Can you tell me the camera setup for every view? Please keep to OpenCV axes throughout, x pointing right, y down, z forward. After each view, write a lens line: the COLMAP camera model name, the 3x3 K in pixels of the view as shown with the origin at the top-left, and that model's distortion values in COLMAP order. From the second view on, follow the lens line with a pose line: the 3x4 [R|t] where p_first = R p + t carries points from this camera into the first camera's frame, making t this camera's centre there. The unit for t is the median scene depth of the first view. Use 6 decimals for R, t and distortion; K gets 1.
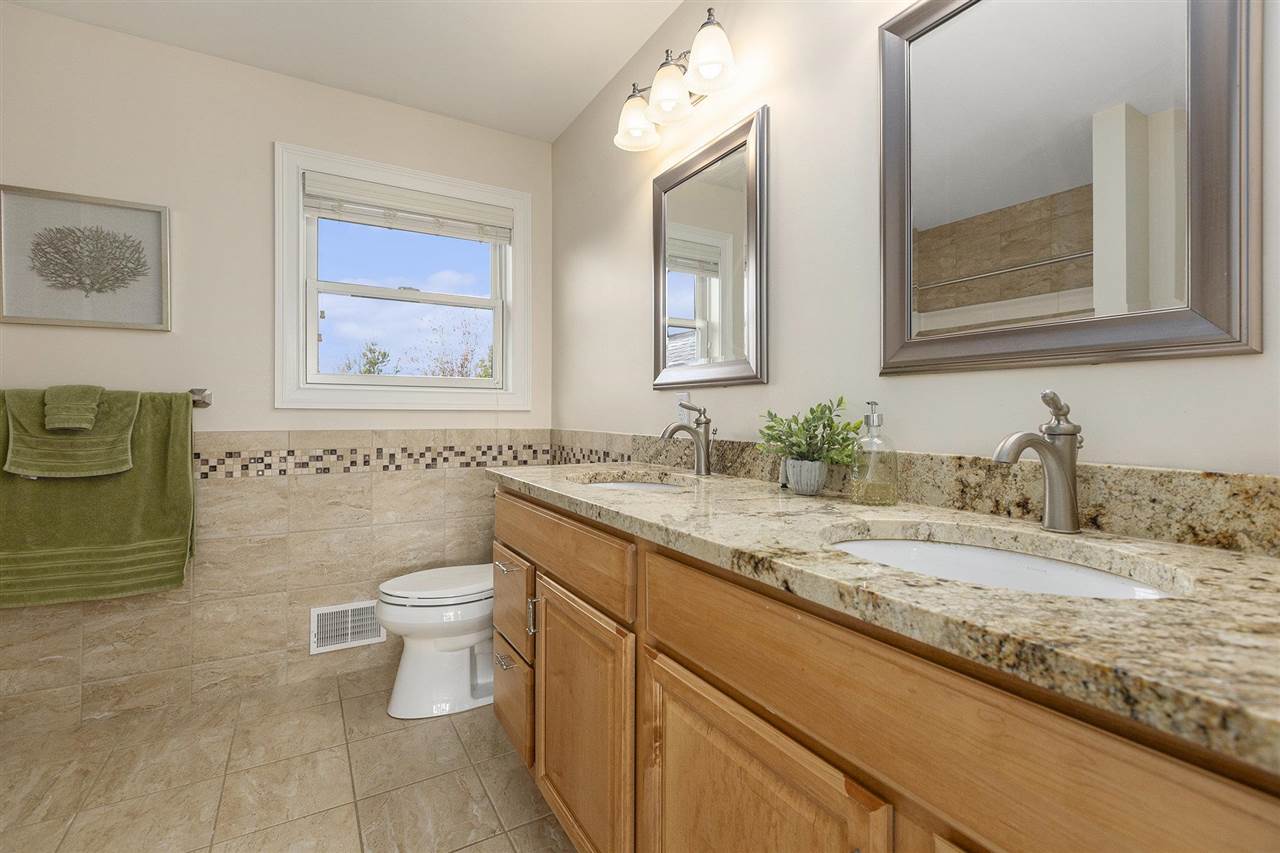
lens RADIAL K [[578.8, 0, 642.2], [0, 578.8, 412.3], [0, 0, 1]] dist [0.001637, -0.000425]
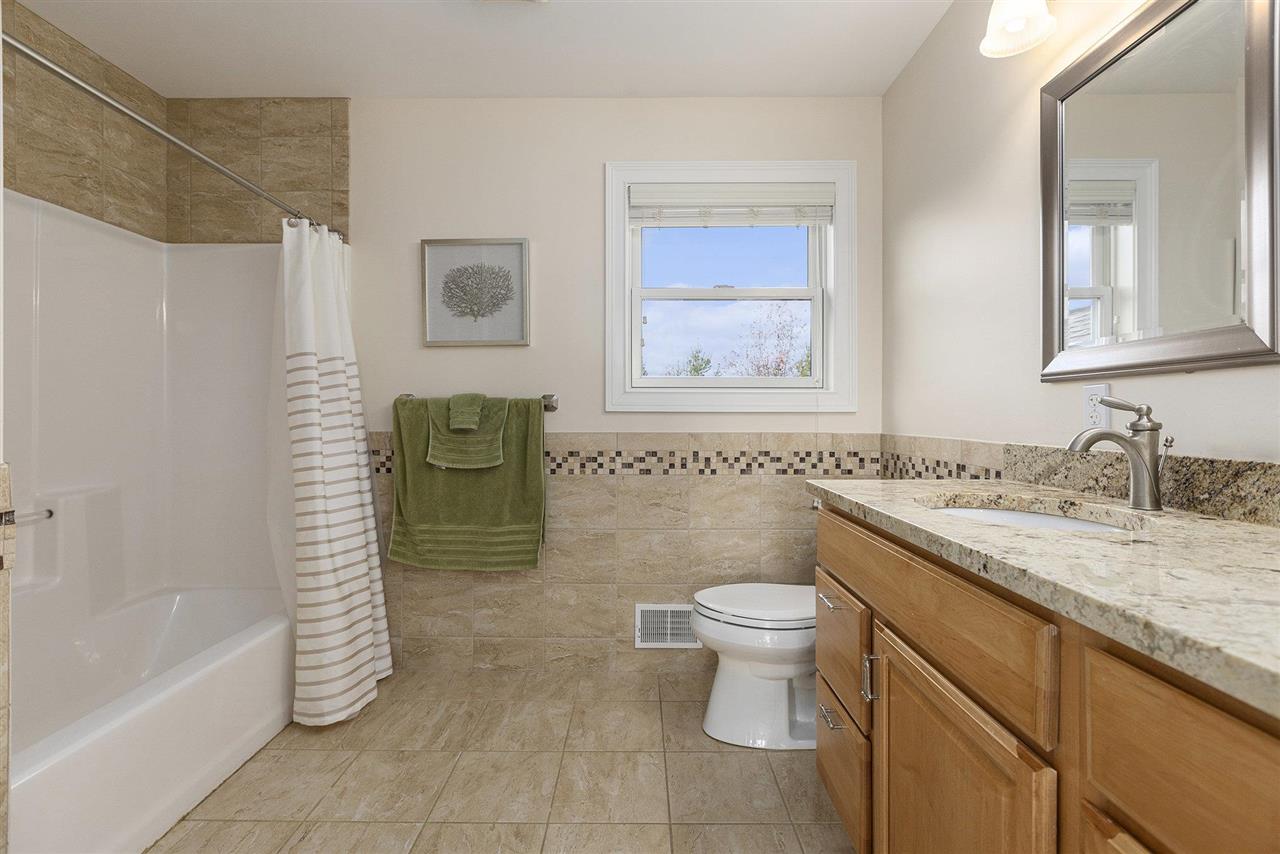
lens RADIAL K [[574.5, 0, 632.6], [0, 574.5, 418.8], [0, 0, 1]] dist [0.001325, -0.000284]
pose [[0.853781, -0.000338, -0.520632, -0.045171], [0.004202, 0.999972, 0.006241, 0.000183], [0.520615, -0.007516, 0.853758, 0.136060]]
